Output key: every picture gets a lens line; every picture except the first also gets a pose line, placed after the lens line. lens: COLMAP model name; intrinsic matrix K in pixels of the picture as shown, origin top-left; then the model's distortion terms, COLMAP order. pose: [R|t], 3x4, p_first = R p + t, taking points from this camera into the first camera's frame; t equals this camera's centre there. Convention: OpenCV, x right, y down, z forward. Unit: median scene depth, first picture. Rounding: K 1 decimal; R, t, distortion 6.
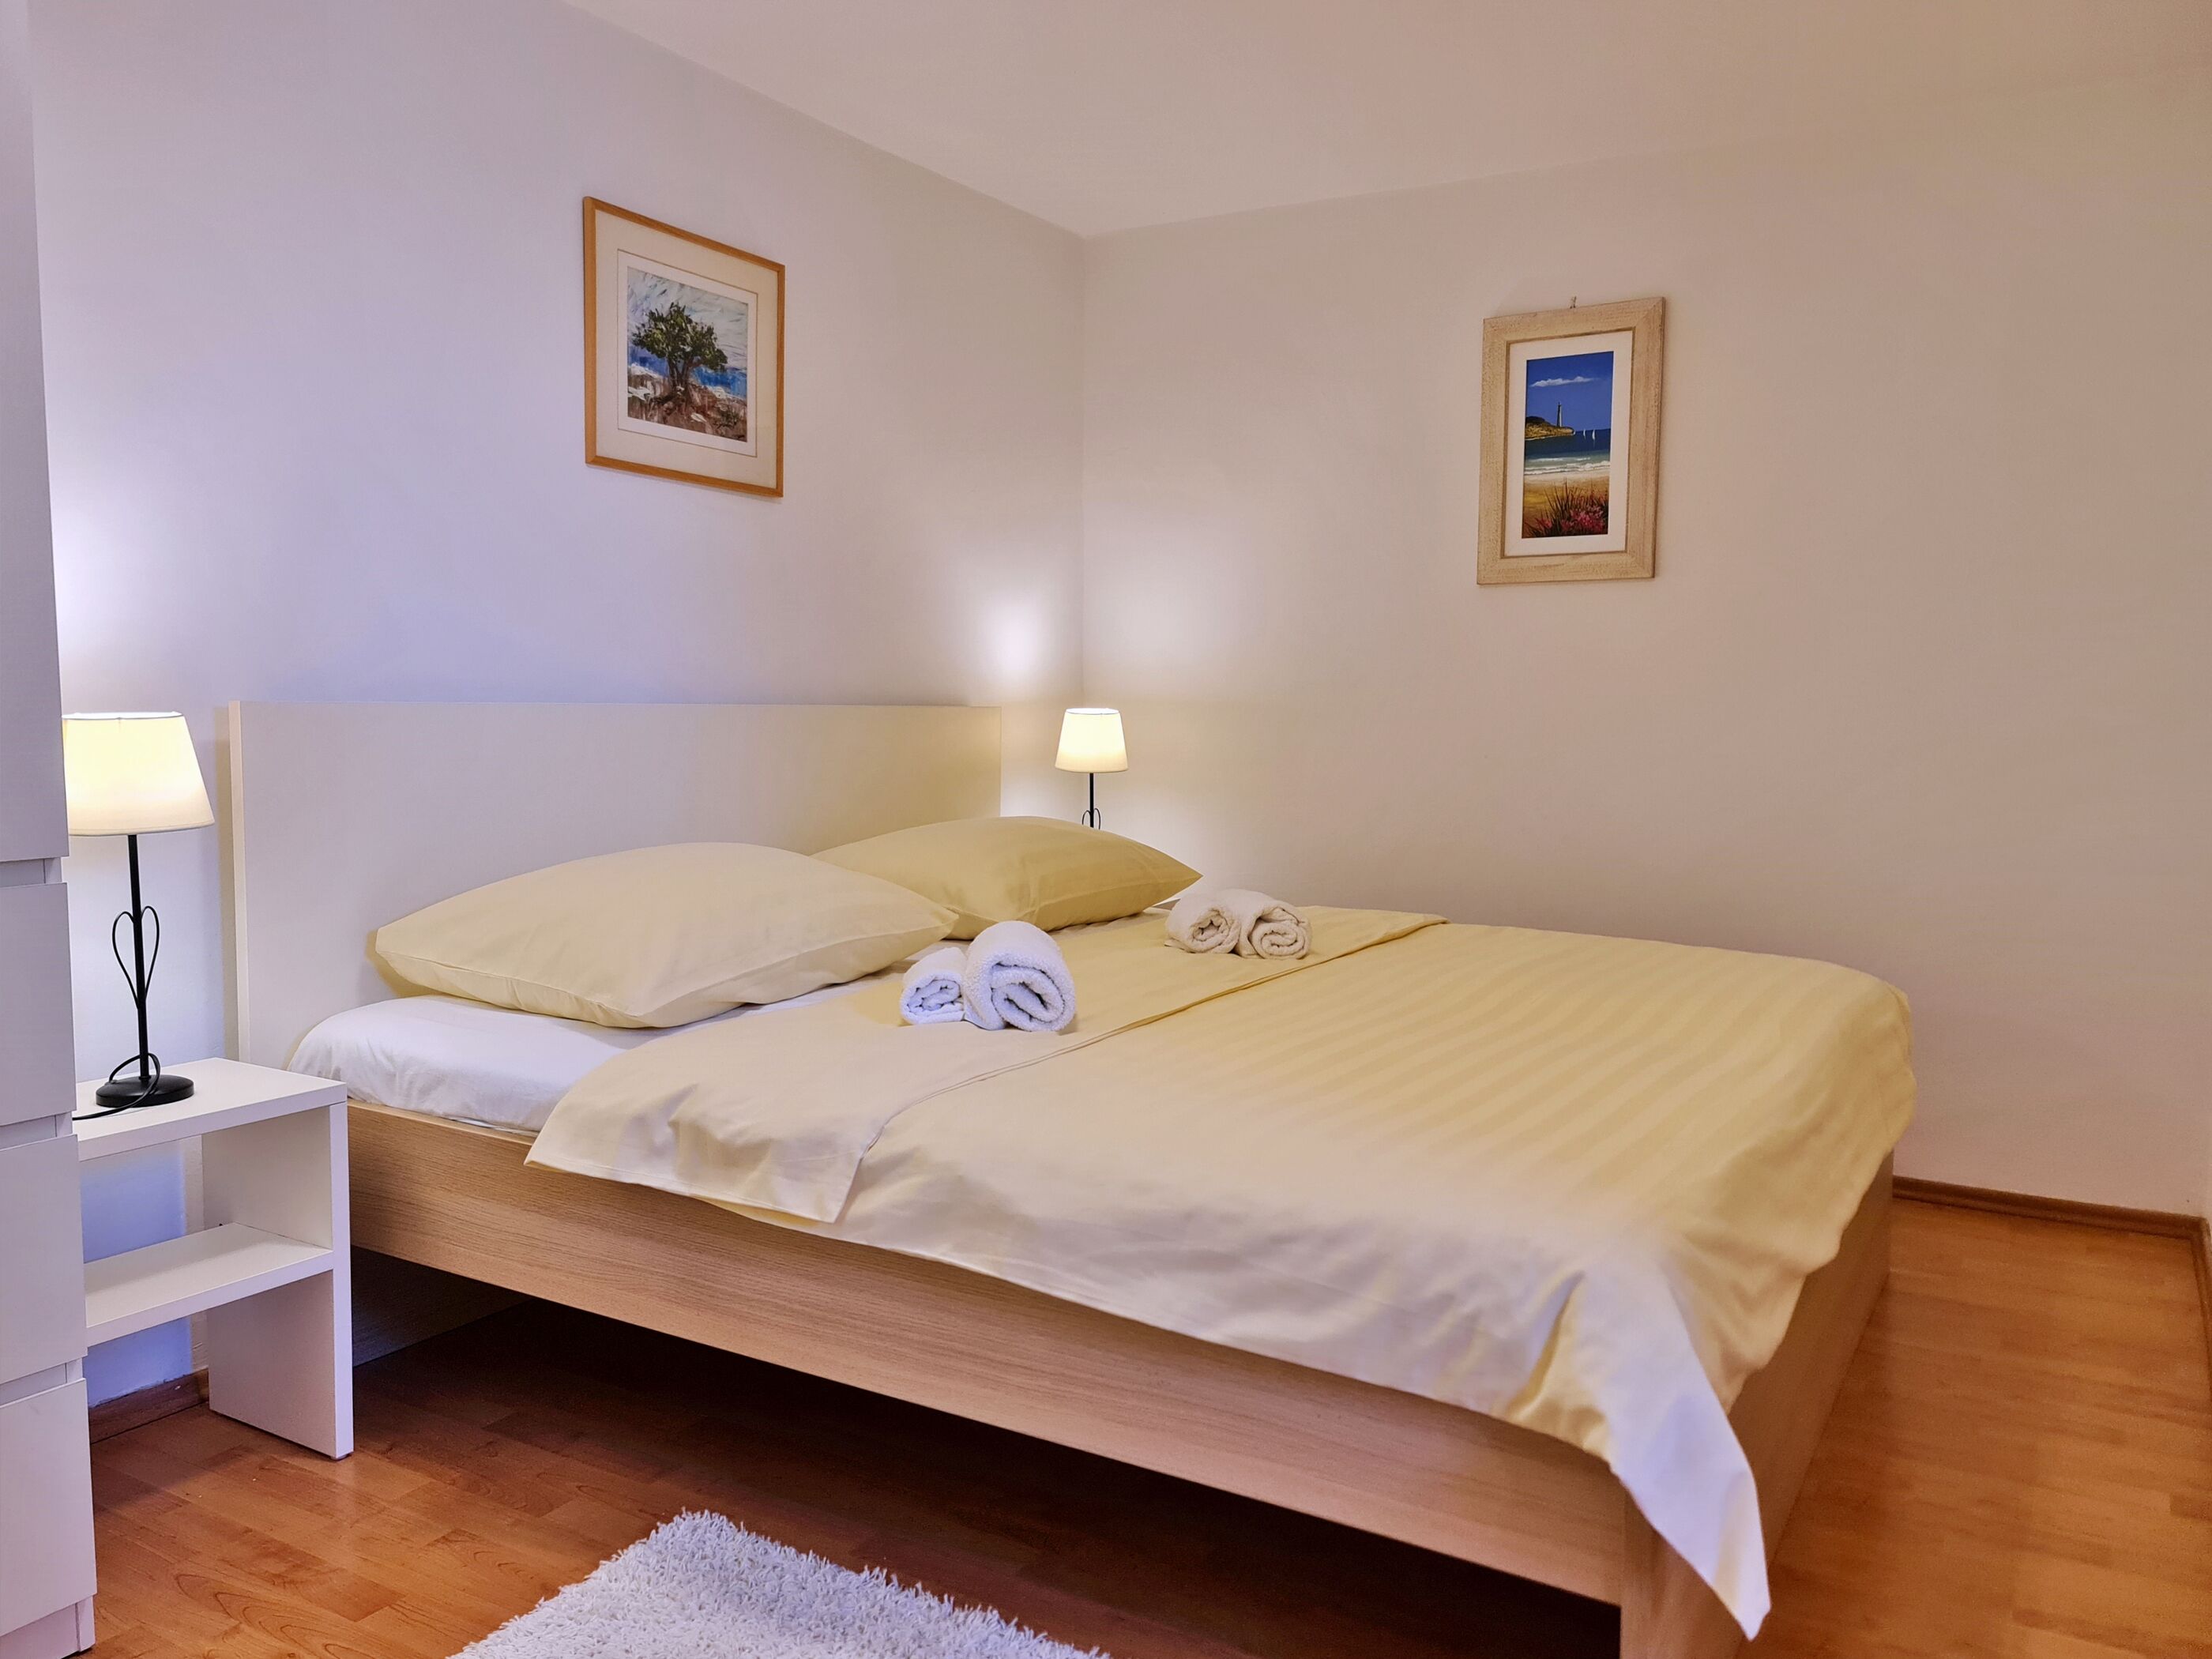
lens RADIAL K [[1618.4, 0, 1108.7], [0, 1618.4, 844.9], [0, 0, 1]] dist [0.062817, -0.053950]
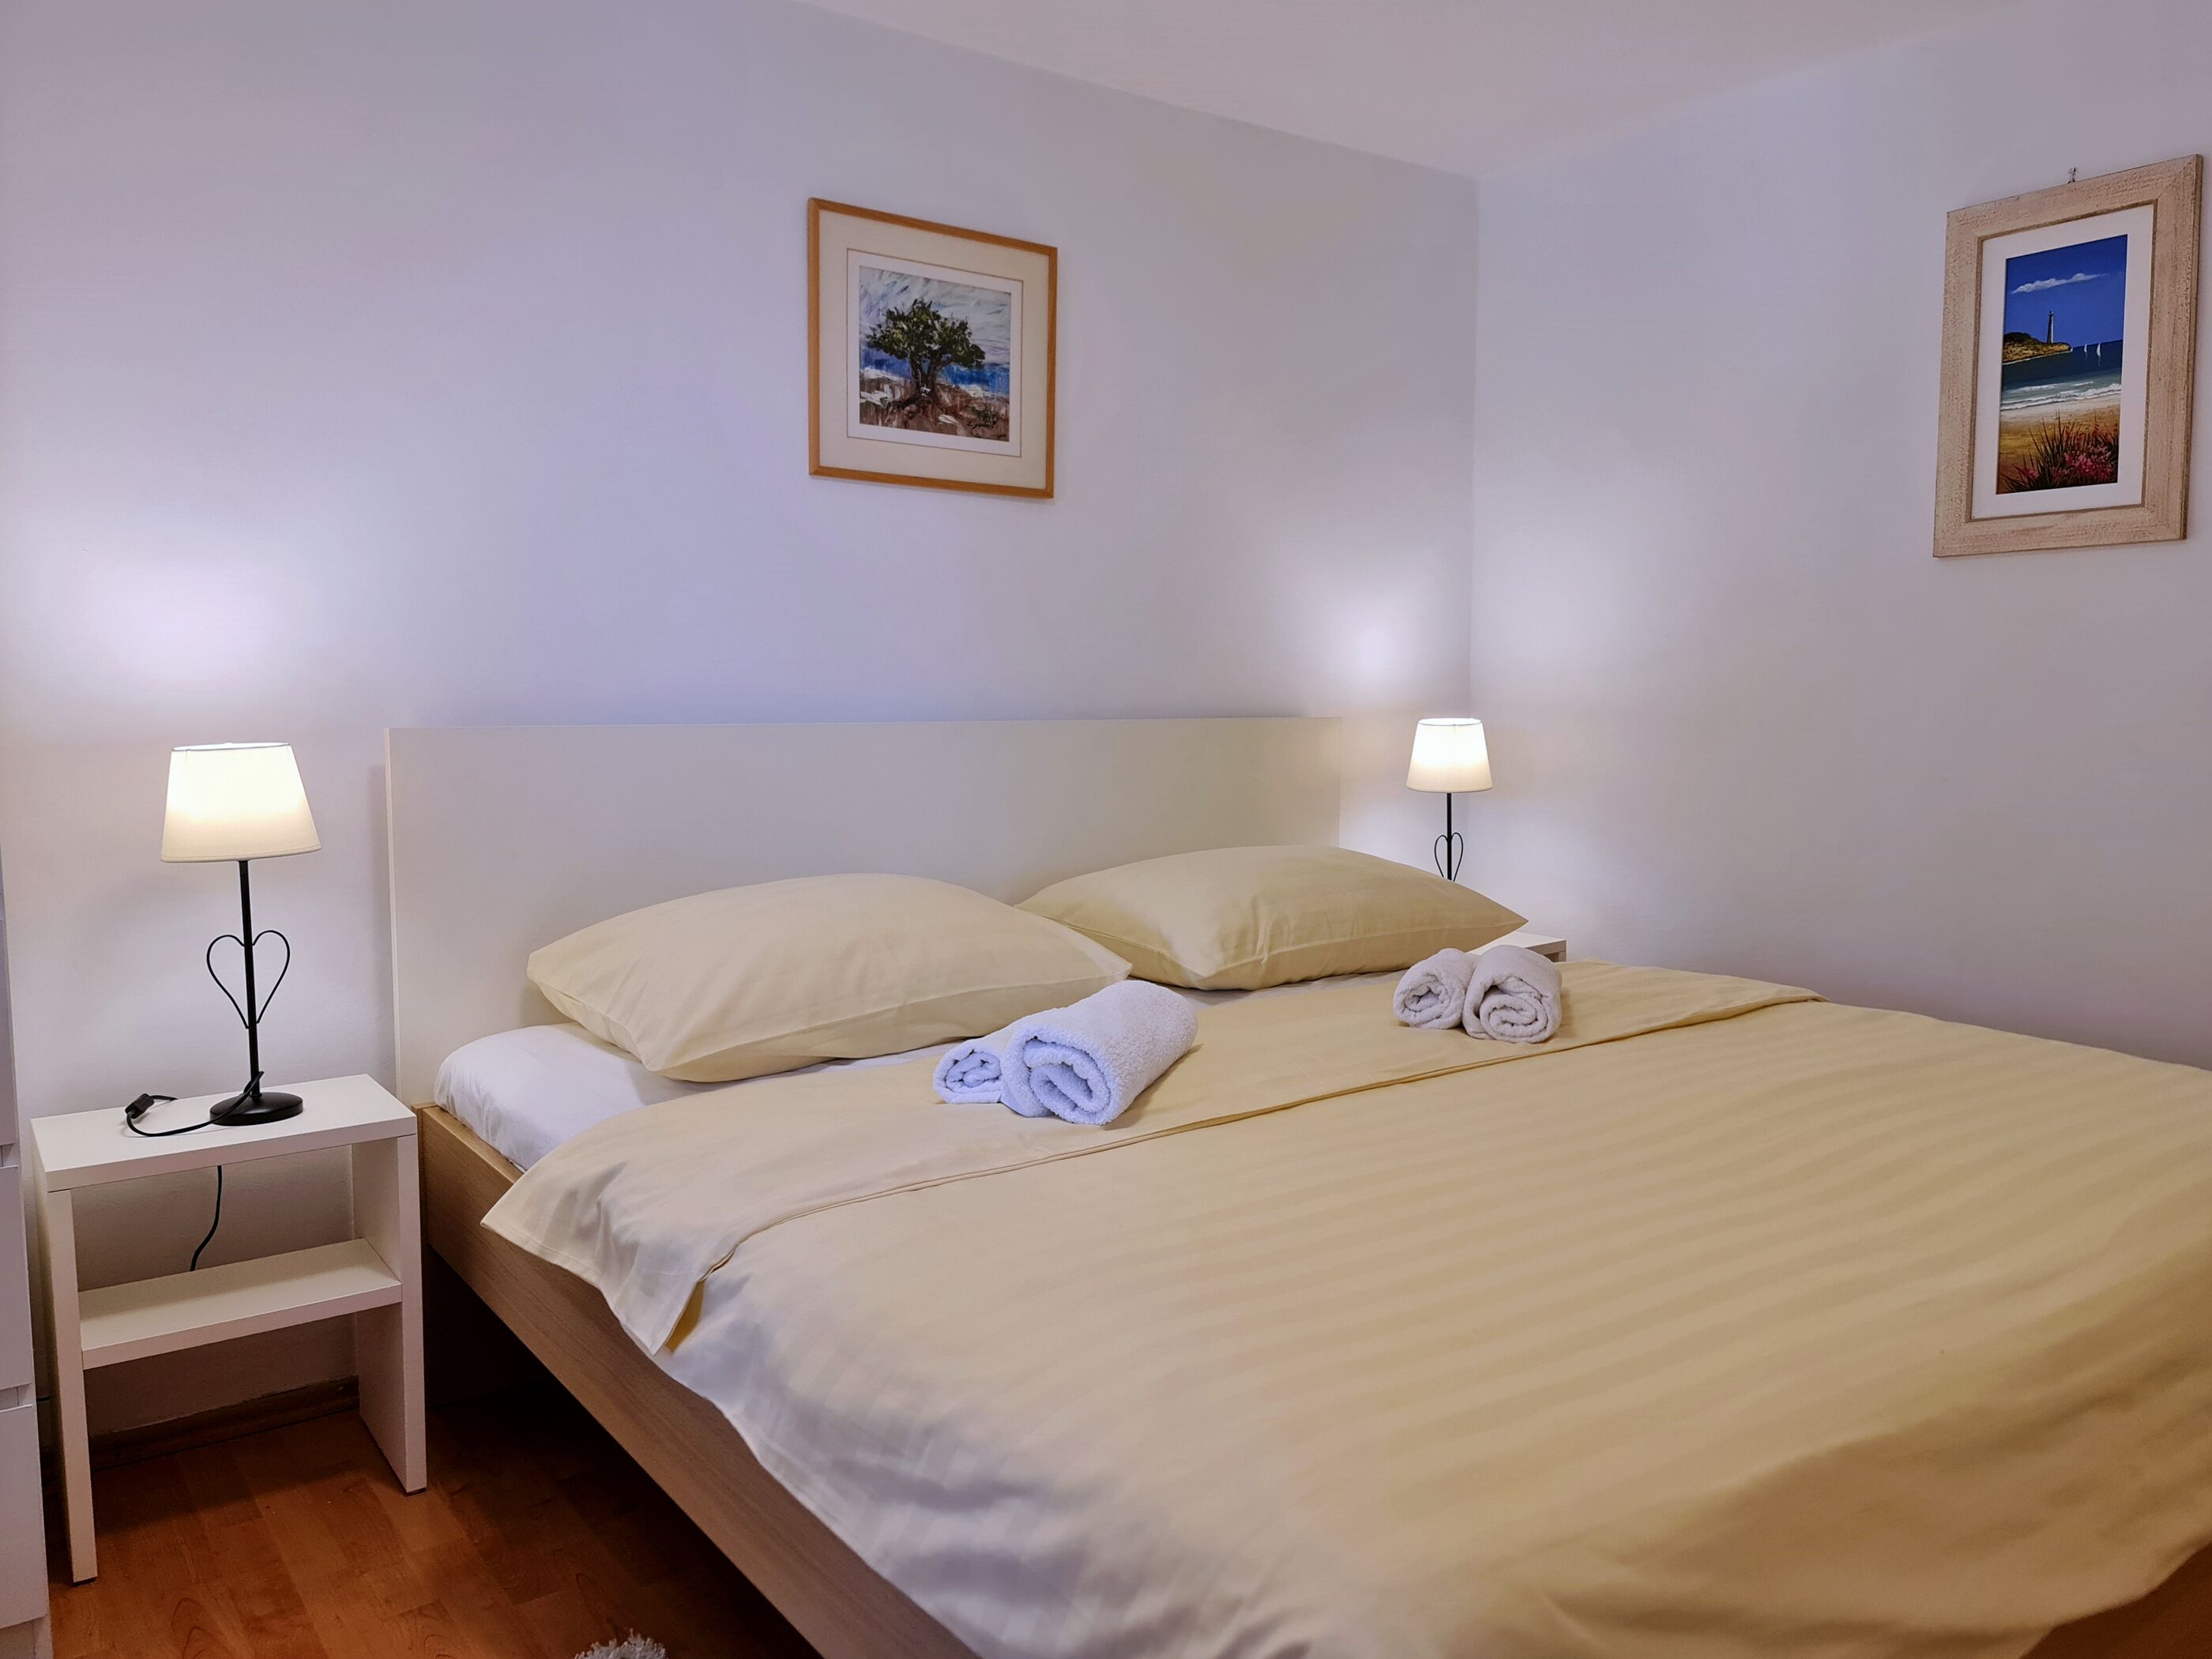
lens RADIAL K [[1618.4, 0, 1123.9], [0, 1618.4, 838.3], [0, 0, 1]] dist [0.062817, -0.053950]
pose [[0.926502, 0.024135, -0.375514, 0.204695], [-0.024598, 0.999691, 0.003562, -0.025004], [0.375484, 0.005937, 0.926810, 0.167215]]
